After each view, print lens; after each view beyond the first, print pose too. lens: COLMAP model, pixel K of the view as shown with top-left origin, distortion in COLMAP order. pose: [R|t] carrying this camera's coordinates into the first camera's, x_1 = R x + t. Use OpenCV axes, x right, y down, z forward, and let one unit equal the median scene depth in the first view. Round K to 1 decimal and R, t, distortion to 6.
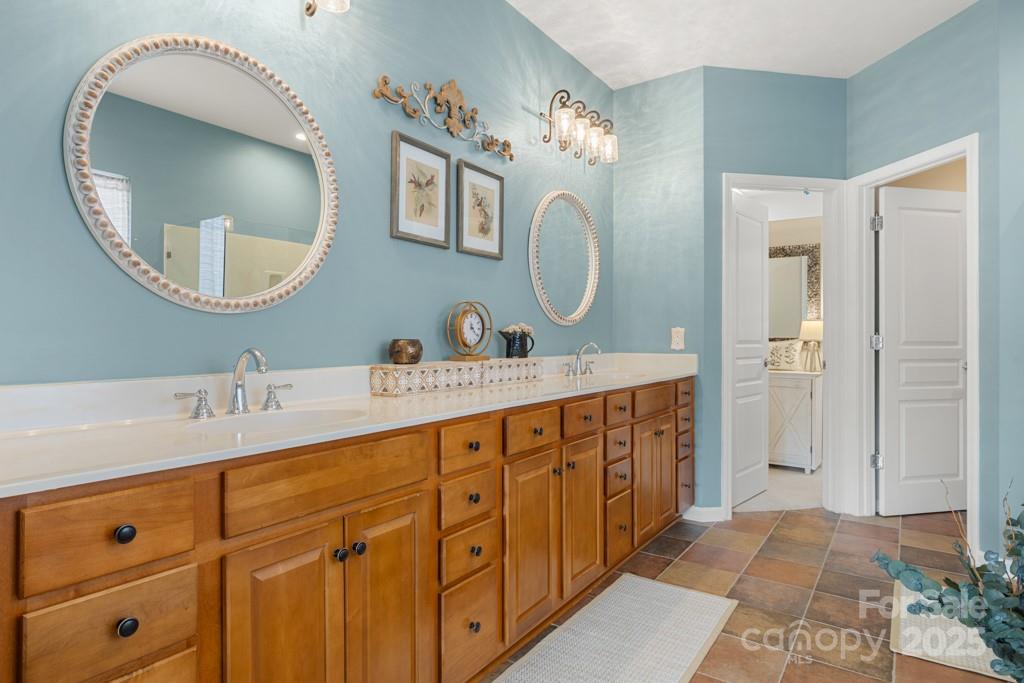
lens RADIAL K [[577.6, 0, 512.0], [0, 577.6, 341.5], [0, 0, 1]] dist [0.000371, 0.000210]
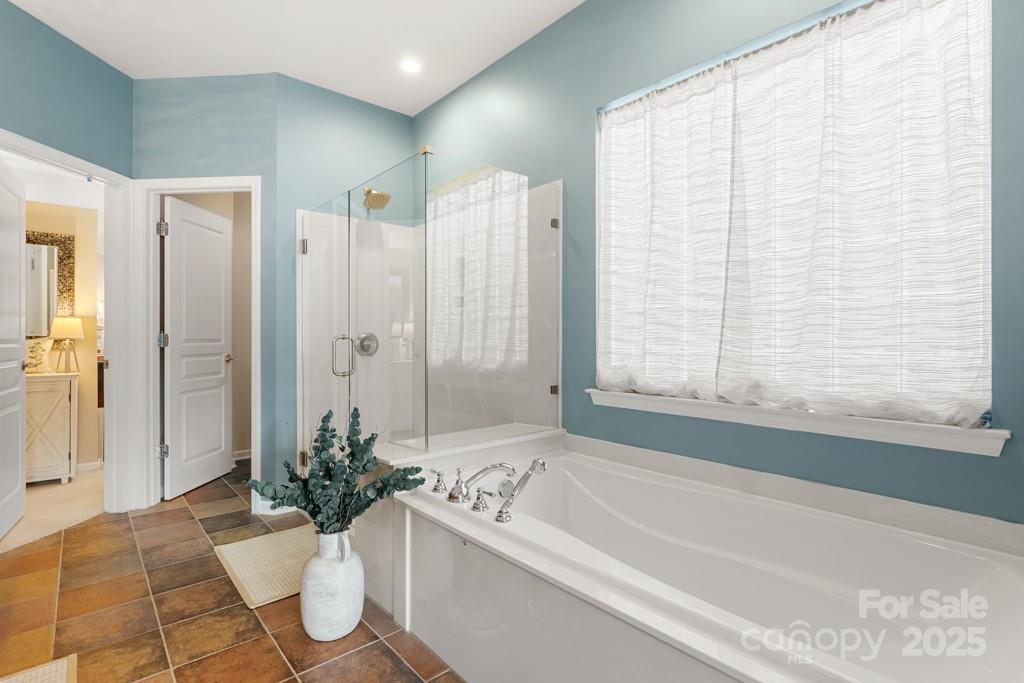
lens RADIAL K [[488.7, 0, 512.0], [0, 488.7, 341.5], [0, 0, 1]] dist [-0.000776, 0.000058]
pose [[0.246010, -0.009647, 0.969219, -0.085794], [0.006068, 0.999946, 0.008412, 0.000360], [-0.969248, 0.003812, 0.246055, 0.149463]]
